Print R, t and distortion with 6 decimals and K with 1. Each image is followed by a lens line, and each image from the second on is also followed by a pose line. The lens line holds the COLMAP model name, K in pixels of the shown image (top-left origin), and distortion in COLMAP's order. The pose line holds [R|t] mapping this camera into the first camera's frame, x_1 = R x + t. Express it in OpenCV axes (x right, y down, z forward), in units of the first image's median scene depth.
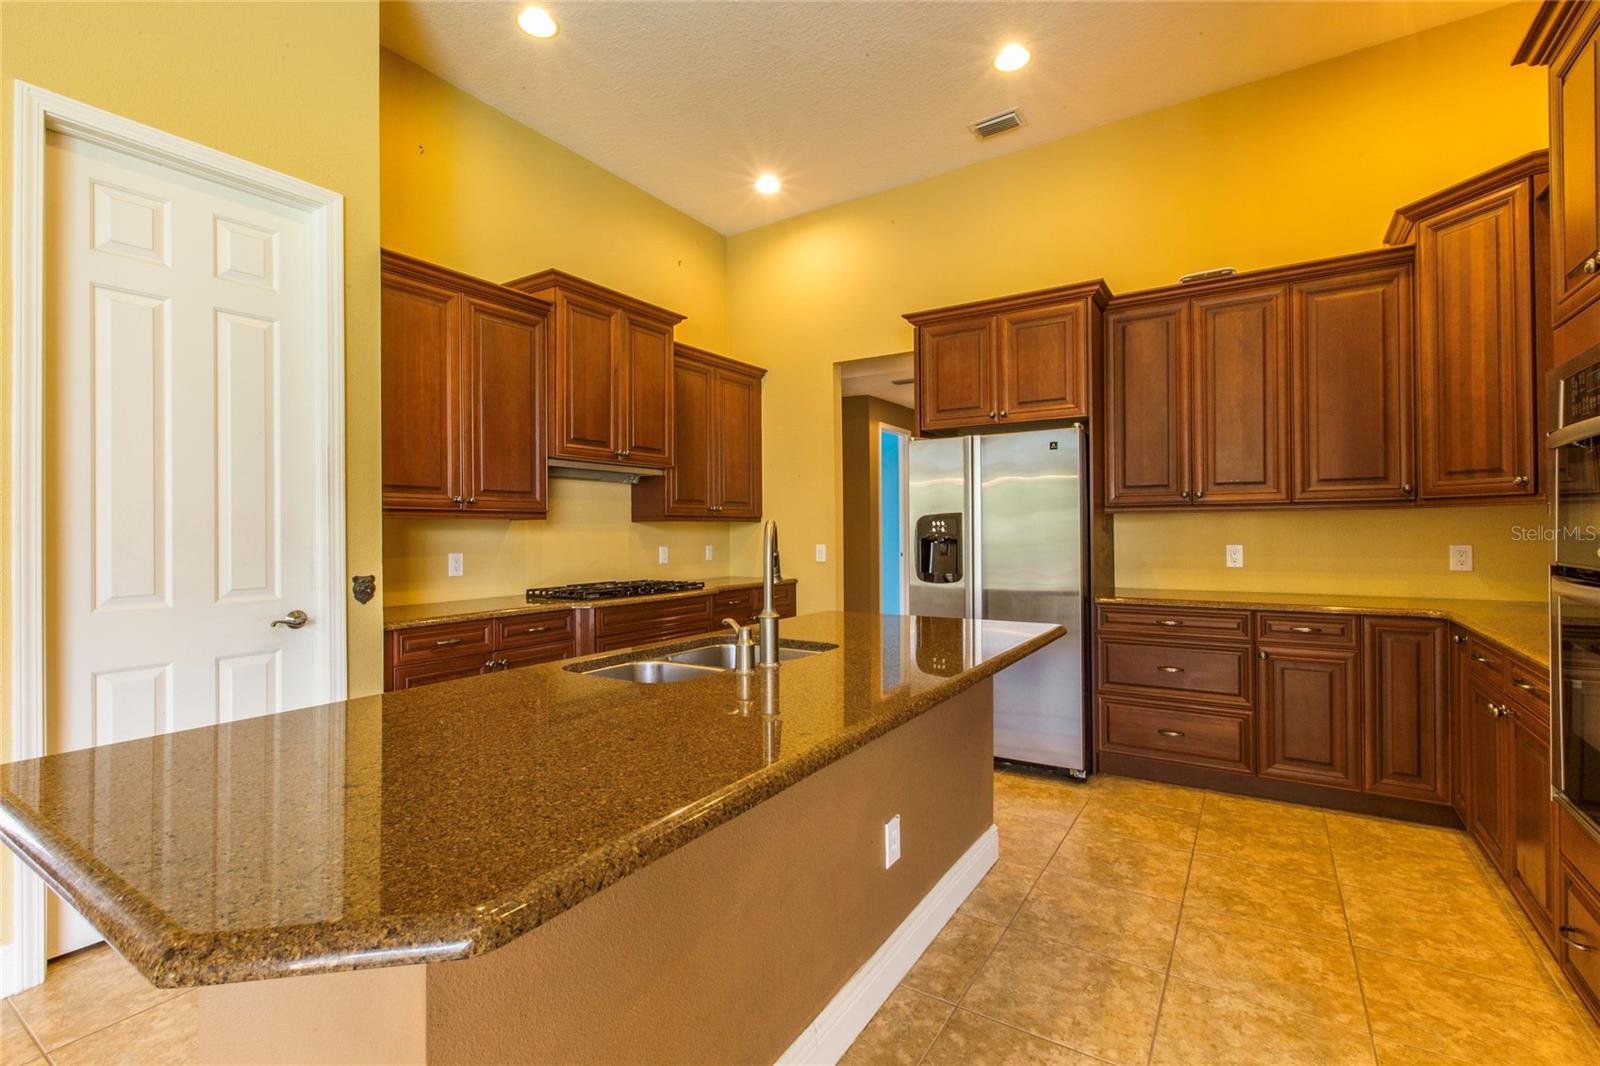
lens RADIAL K [[711.7, 0, 797.7], [0, 711.7, 526.3], [0, 0, 1]] dist [0.001155, -0.000826]
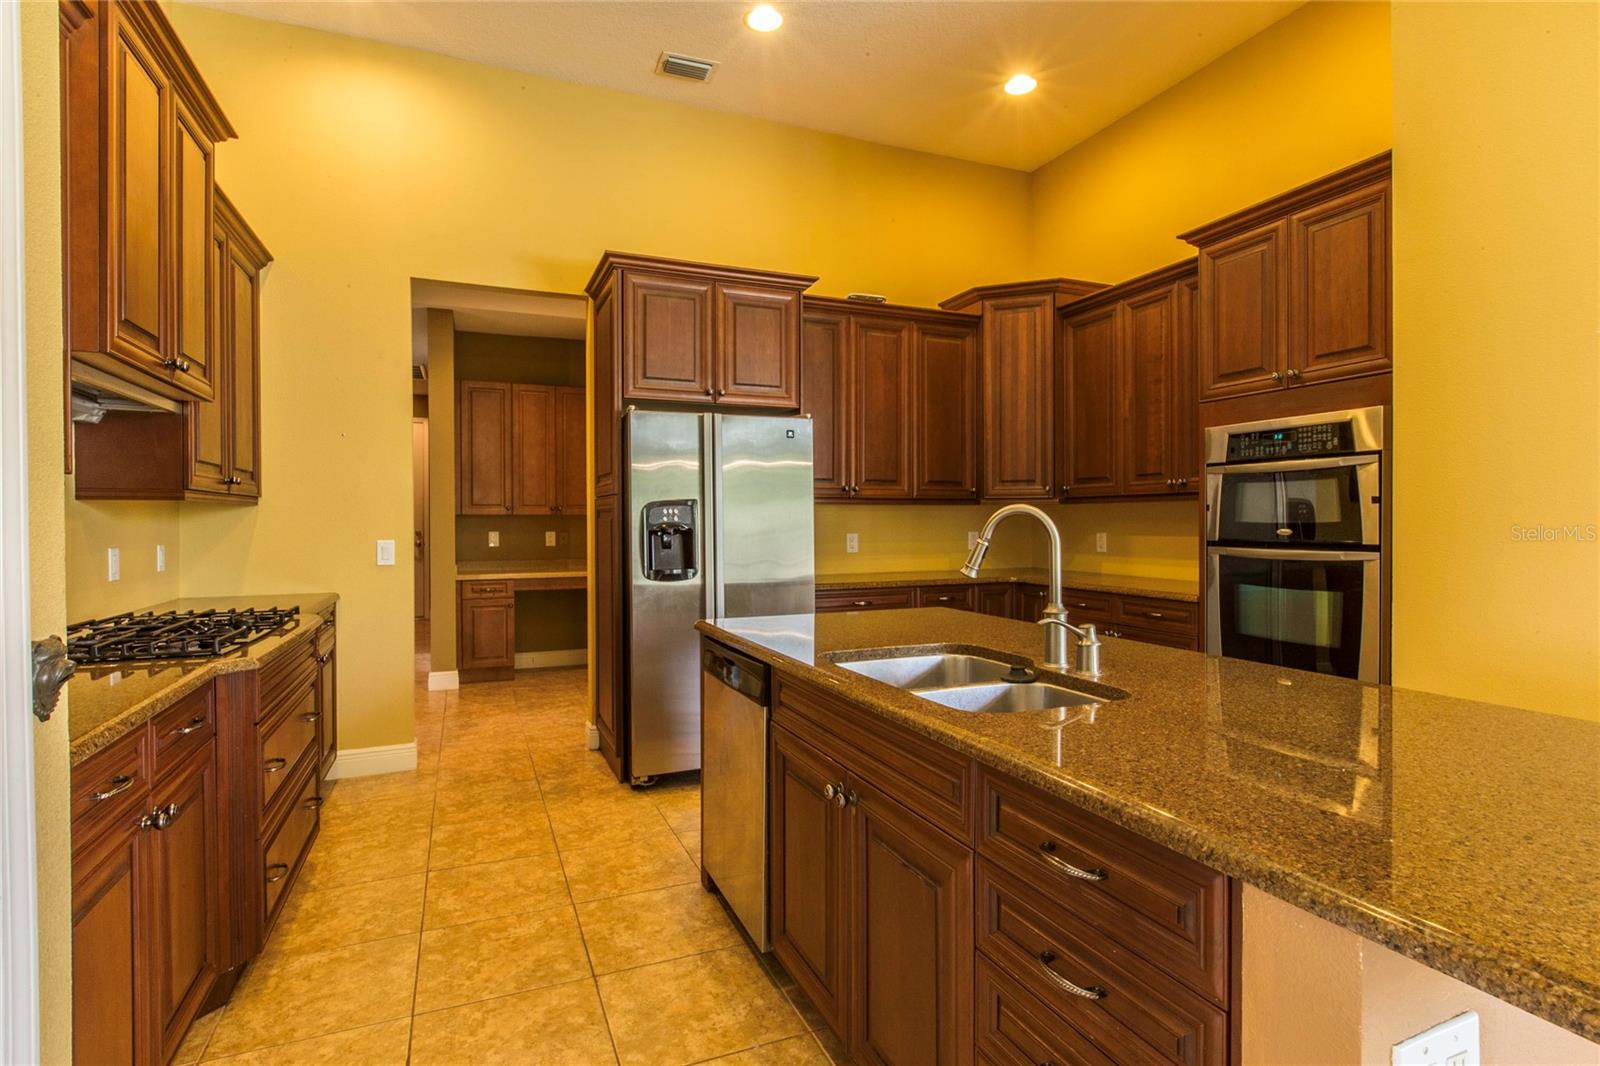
lens RADIAL K [[800.8, 0, 798.8], [0, 800.8, 521.7], [0, 0, 1]] dist [-0.000475, 0.000108]
pose [[0.562063, 0.003265, 0.827088, -0.545809], [-0.007099, 0.999974, 0.000877, 0.007031], [-0.827064, -0.006364, 0.562072, 0.360720]]
